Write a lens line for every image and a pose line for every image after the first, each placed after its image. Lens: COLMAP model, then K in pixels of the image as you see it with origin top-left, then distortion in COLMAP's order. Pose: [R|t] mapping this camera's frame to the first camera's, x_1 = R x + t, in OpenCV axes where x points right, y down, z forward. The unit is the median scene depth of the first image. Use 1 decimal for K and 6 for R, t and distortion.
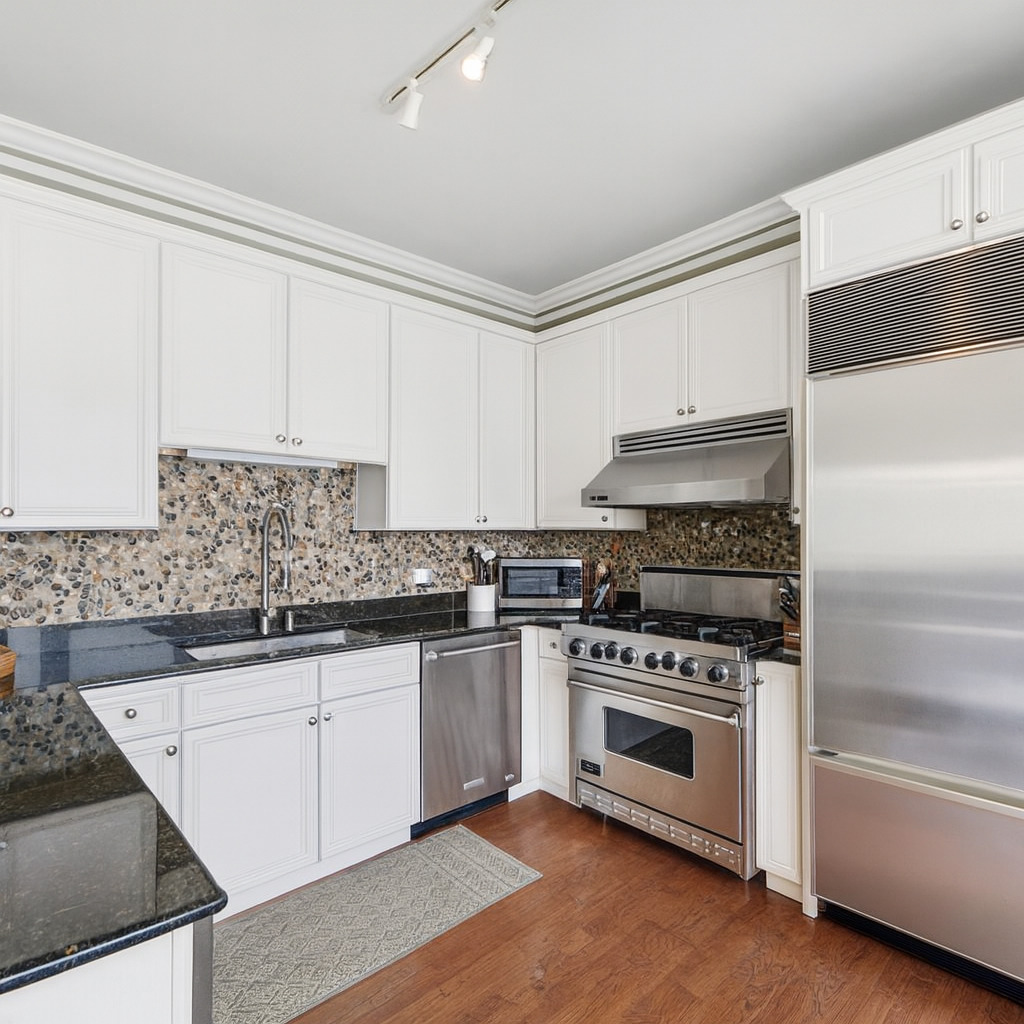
lens RADIAL K [[599.3, 0, 512.1], [0, 599.3, 529.1], [0, 0, 1]] dist [-0.000908, -0.001351]
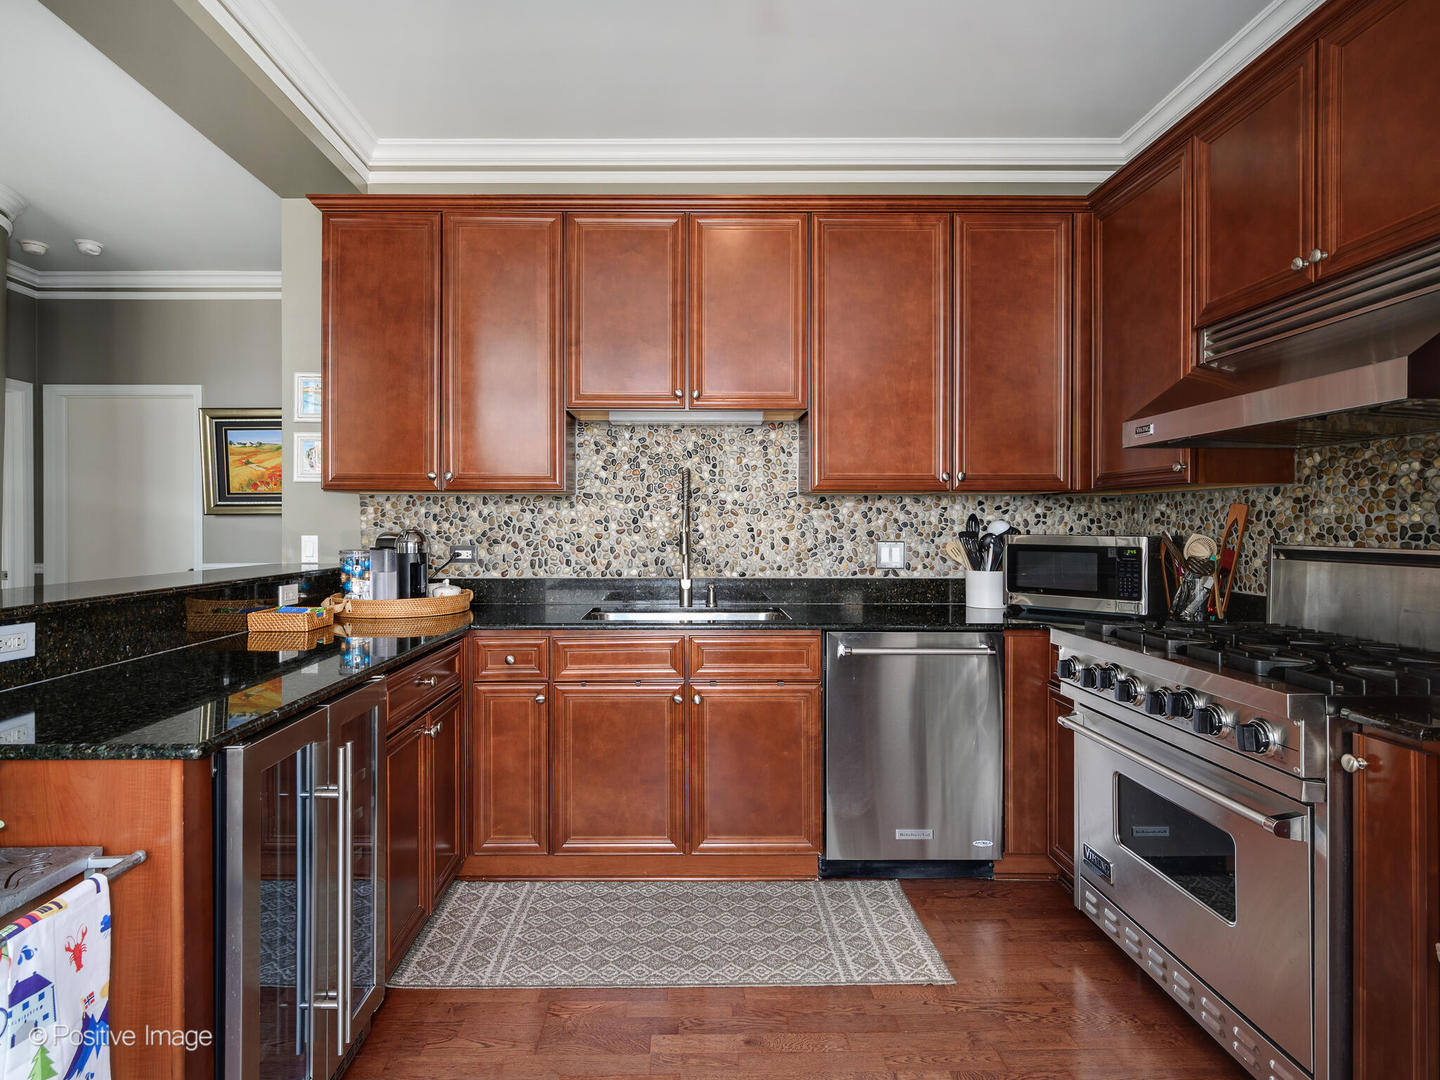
lens RADIAL K [[753.1, 0, 737.0], [0, 753.1, 524.9], [0, 0, 1]] dist [0.000350, 0.000133]
pose [[0.738787, 0.004004, -0.673927, 0.354825], [0.002573, 0.999958, 0.008761, 0.032824], [0.673934, -0.008206, 0.738746, 0.163269]]
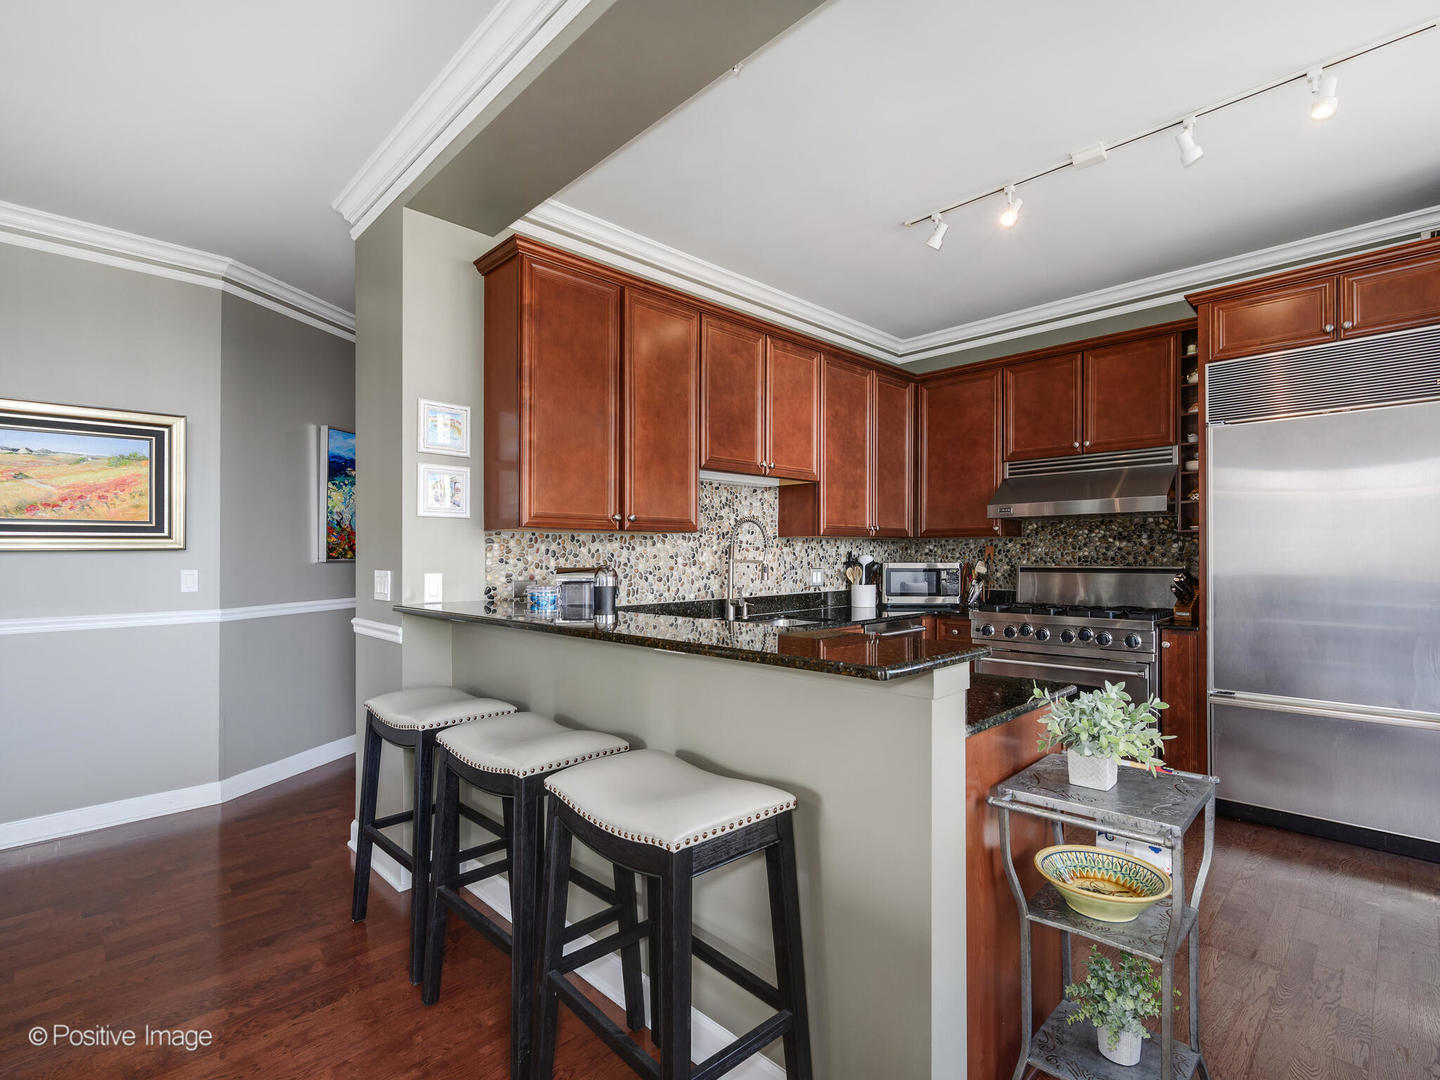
lens RADIAL K [[673.1, 0, 685.9], [0, 673.1, 556.4], [0, 0, 1]] dist [-0.001115, -0.000282]
pose [[0.999993, -0.002235, 0.003044, -0.418005], [0.002201, 0.999934, 0.011248, 0.023840], [-0.003069, -0.011241, 0.999932, -0.321352]]
